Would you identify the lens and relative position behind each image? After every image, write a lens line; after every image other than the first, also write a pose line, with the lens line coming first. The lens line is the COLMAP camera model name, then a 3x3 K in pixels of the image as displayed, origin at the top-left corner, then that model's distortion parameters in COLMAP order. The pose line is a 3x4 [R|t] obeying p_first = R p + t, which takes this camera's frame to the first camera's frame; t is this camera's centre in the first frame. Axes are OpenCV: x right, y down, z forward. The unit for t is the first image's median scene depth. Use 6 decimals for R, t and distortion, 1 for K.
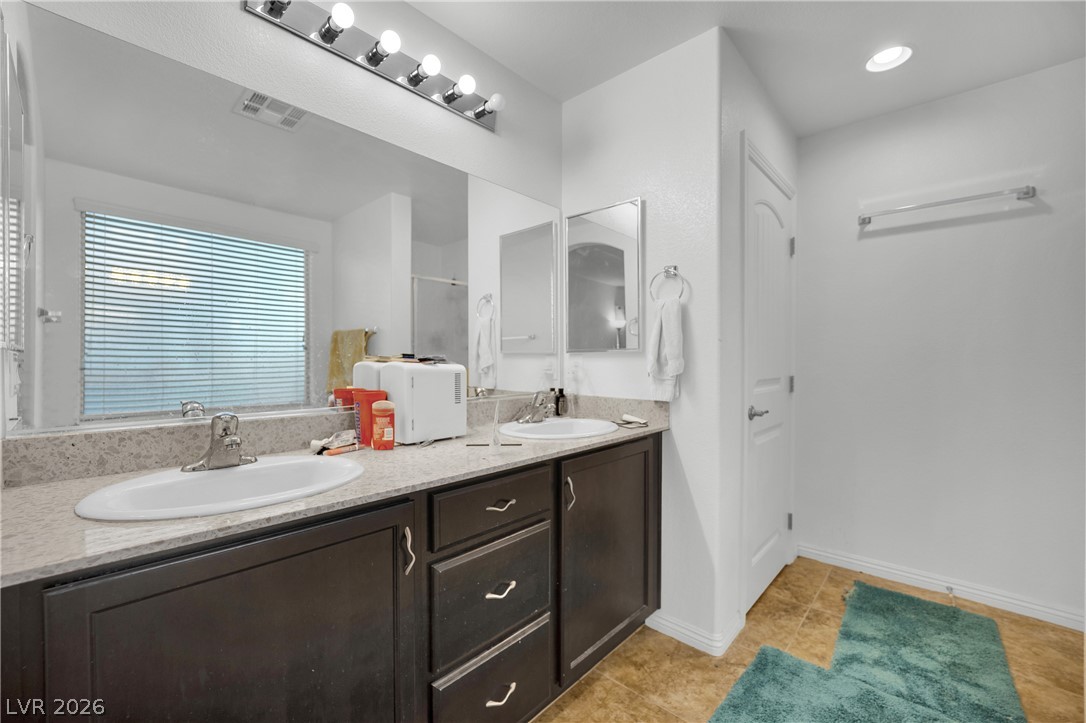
lens RADIAL K [[453.8, 0, 541.0], [0, 453.8, 363.5], [0, 0, 1]] dist [0.002141, 0.001233]
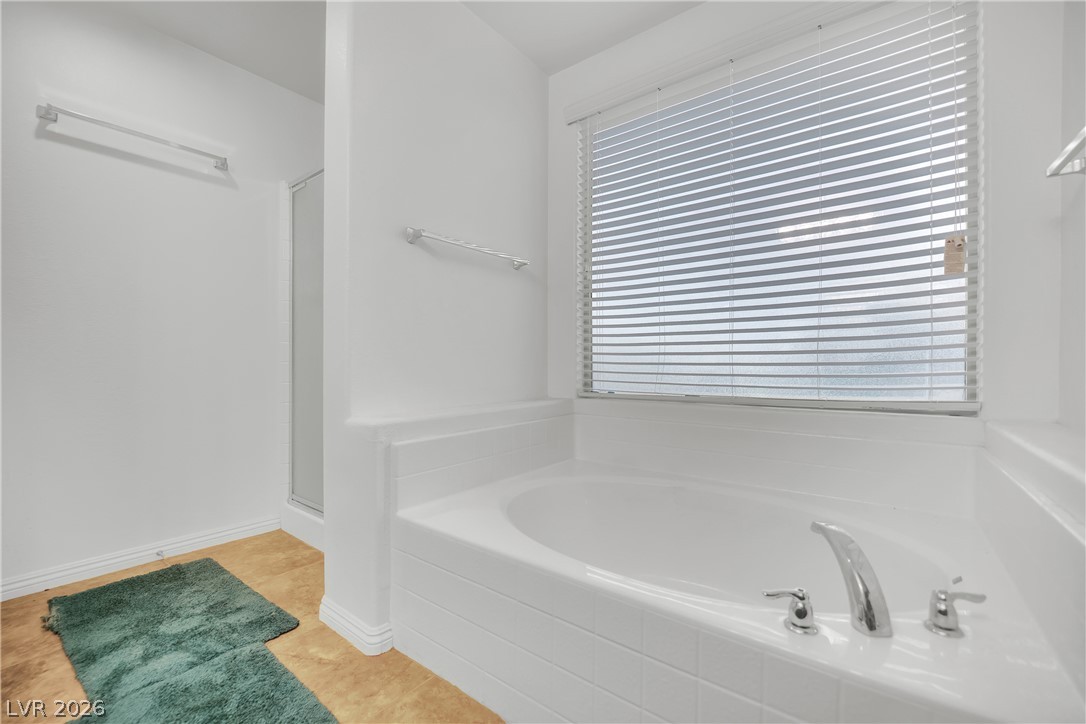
lens RADIAL K [[453.8, 0, 542.8], [0, 453.8, 361.1], [0, 0, 1]] dist [0.002141, 0.001233]
pose [[-0.041597, -0.006580, 0.999113, -0.091936], [0.007714, 0.999946, 0.006907, 0.118797], [-0.999105, 0.007995, -0.041544, 0.299241]]
